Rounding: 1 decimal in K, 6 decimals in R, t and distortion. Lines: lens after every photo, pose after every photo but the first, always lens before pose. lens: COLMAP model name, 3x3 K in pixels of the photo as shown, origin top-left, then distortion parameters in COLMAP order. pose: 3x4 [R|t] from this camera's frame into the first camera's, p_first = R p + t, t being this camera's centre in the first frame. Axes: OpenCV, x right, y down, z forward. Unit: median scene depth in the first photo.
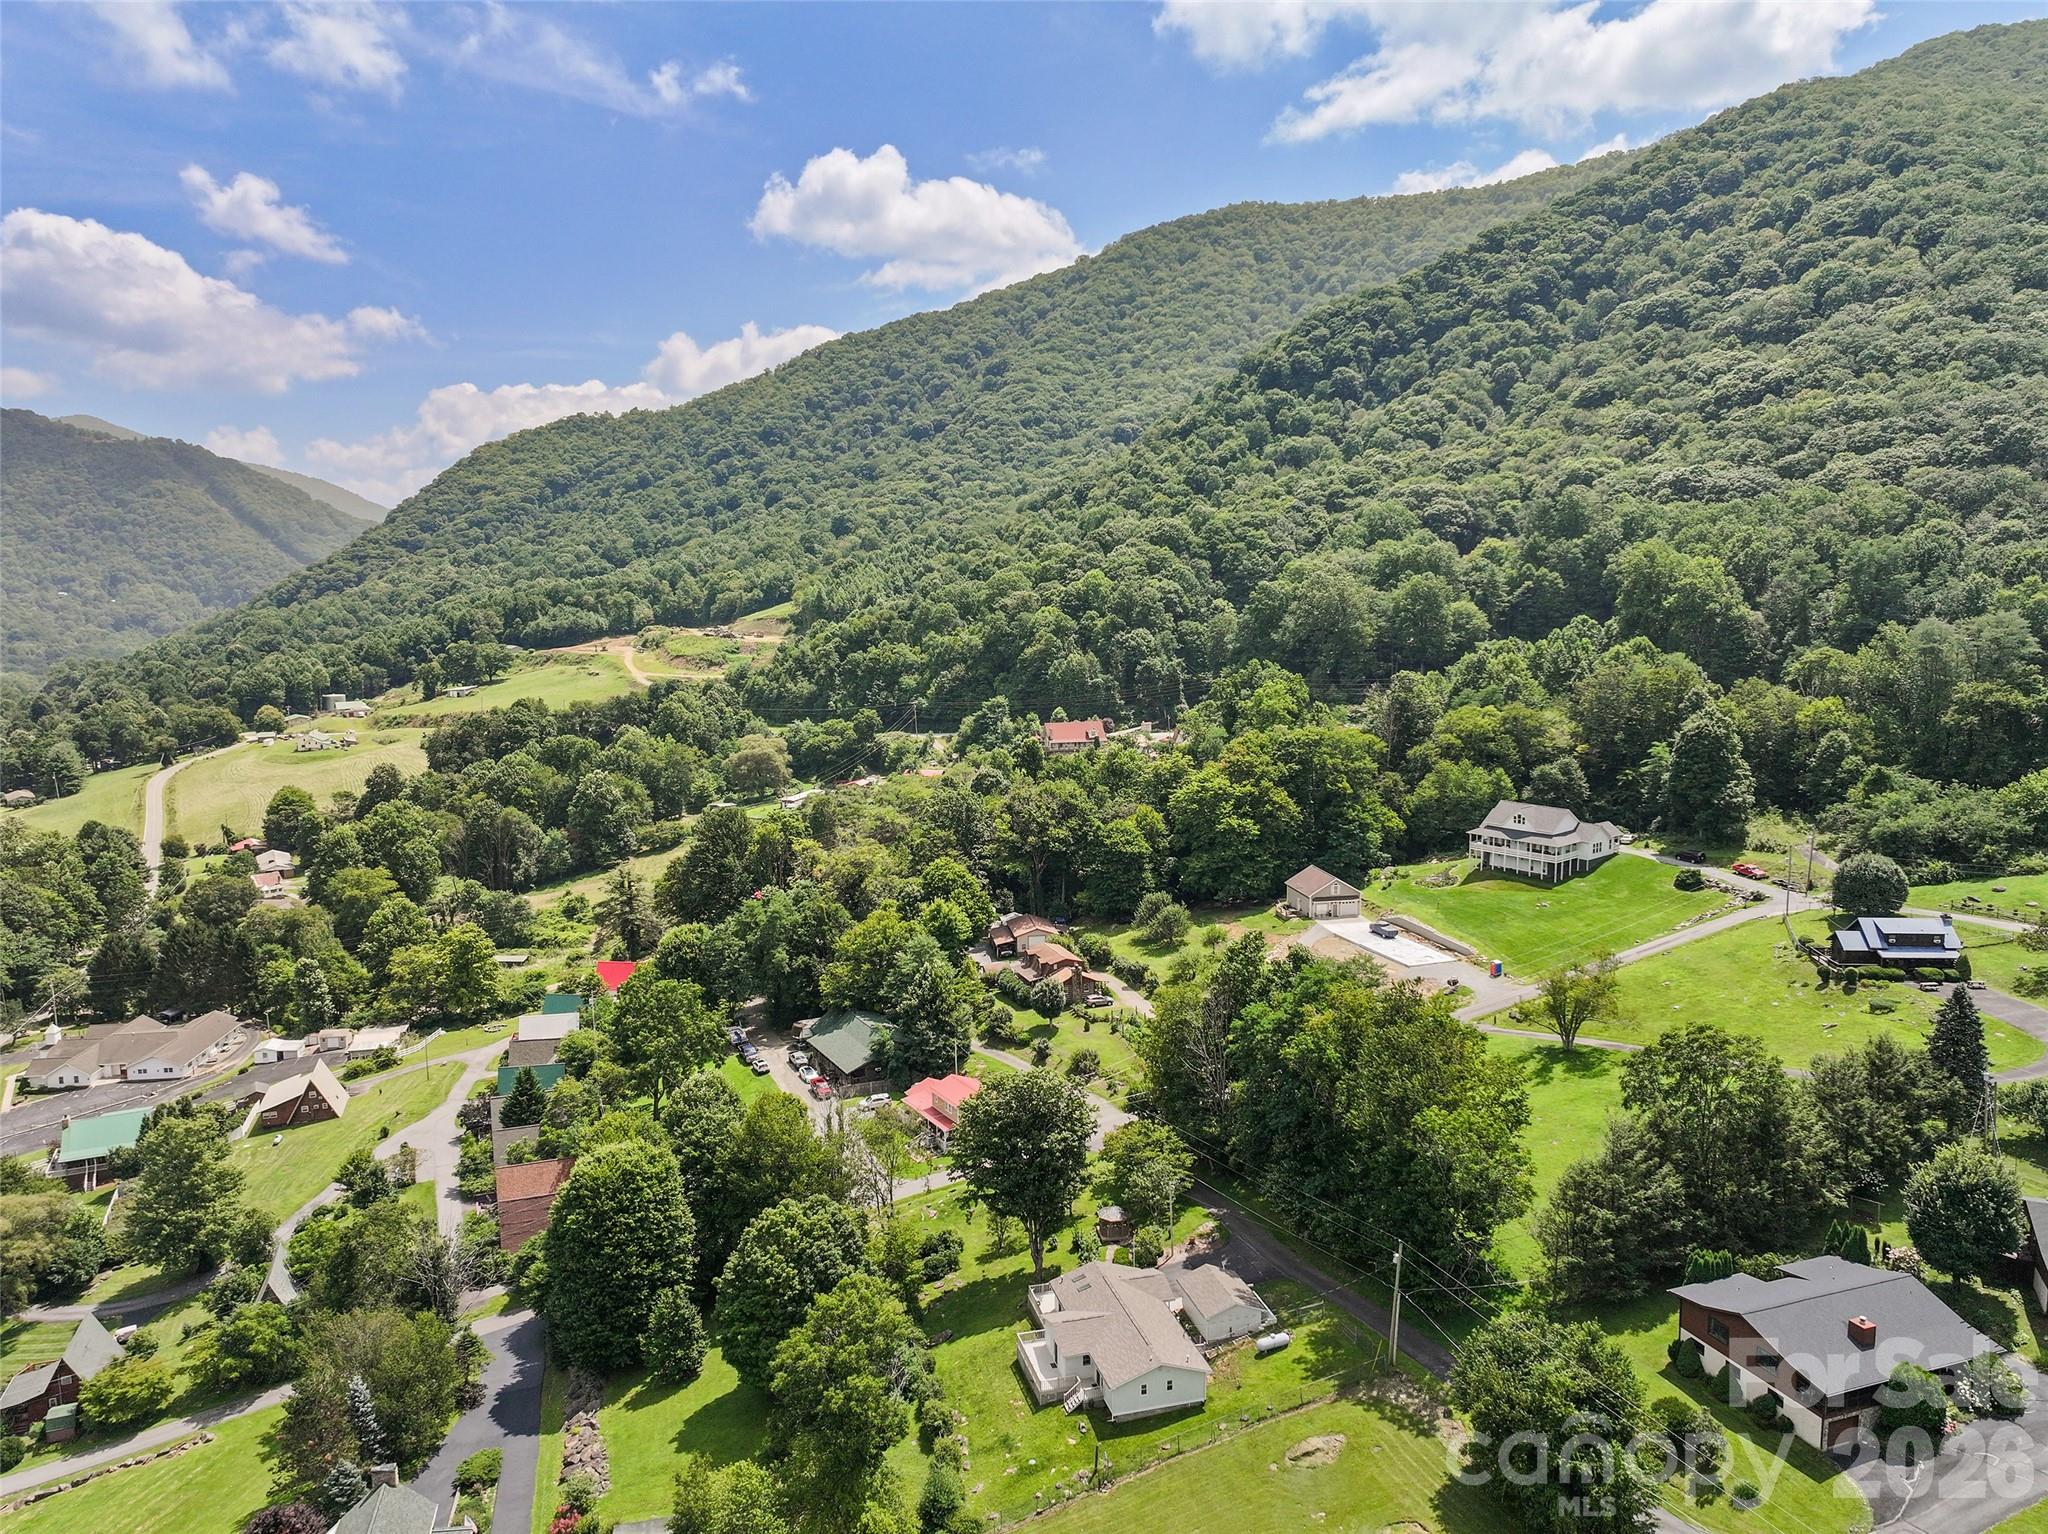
lens RADIAL K [[1440.9, 0, 1035.2], [0, 1440.9, 772.2], [0, 0, 1]] dist [0.001560, 0.013802]
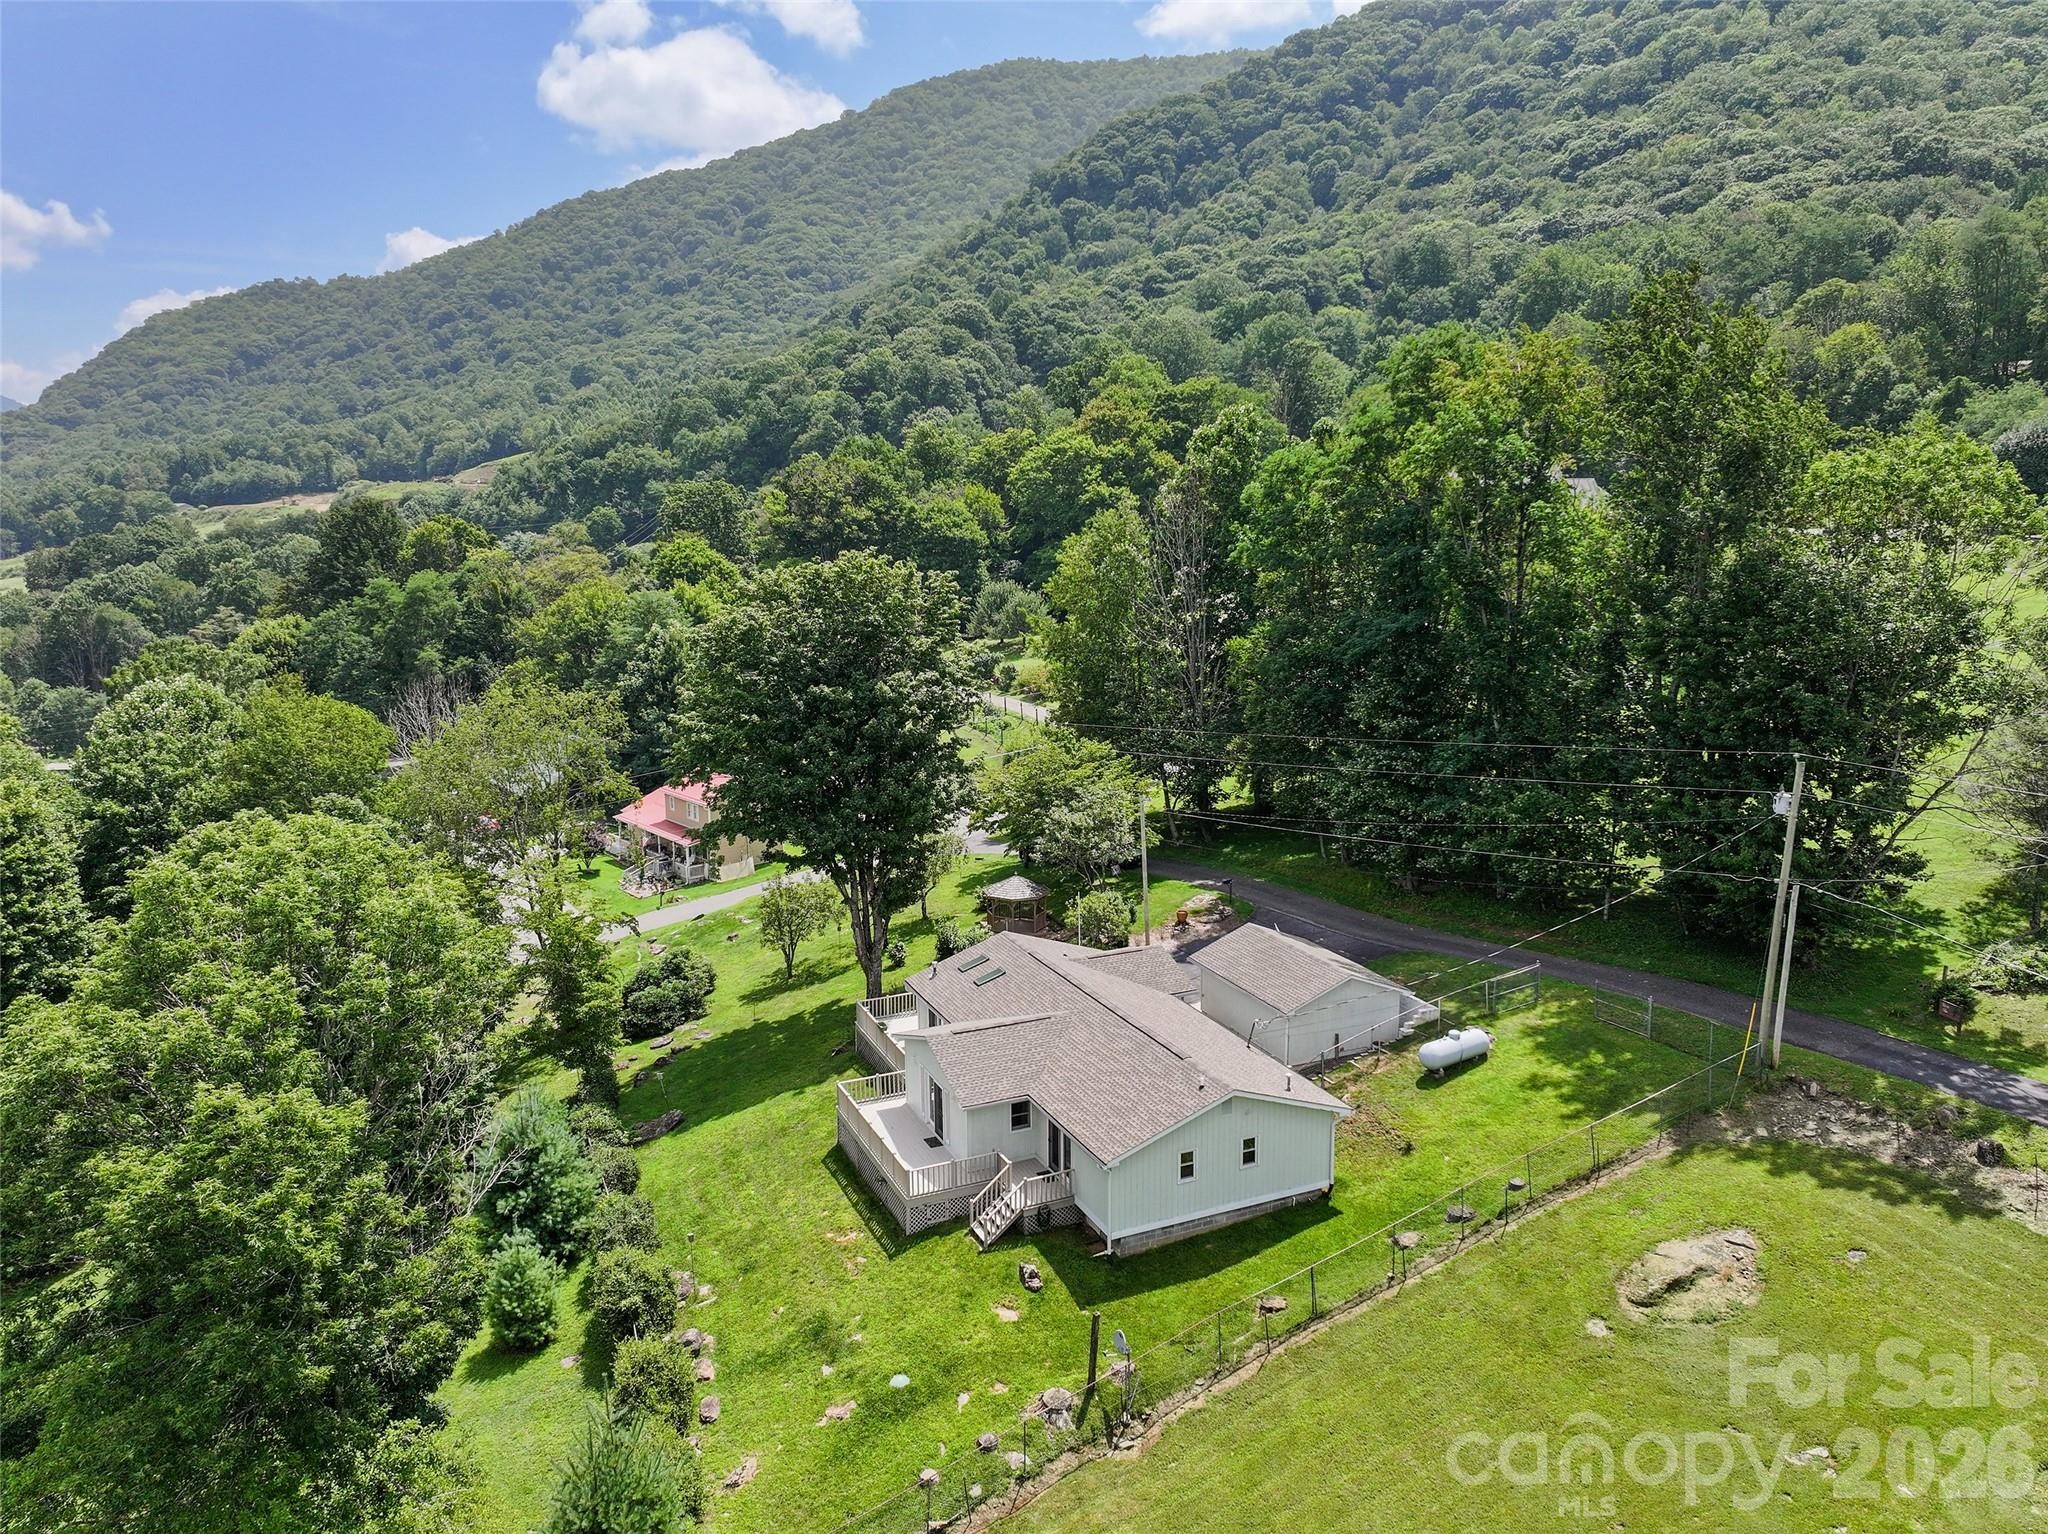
lens RADIAL K [[1440.9, 0, 1033.8], [0, 1440.9, 762.9], [0, 0, 1]] dist [0.001560, 0.013802]
pose [[0.988051, -0.028258, 0.151512, -0.004612], [0.022710, 0.999011, 0.038227, 0.077968], [-0.152443, -0.034329, 0.987716, 0.161620]]
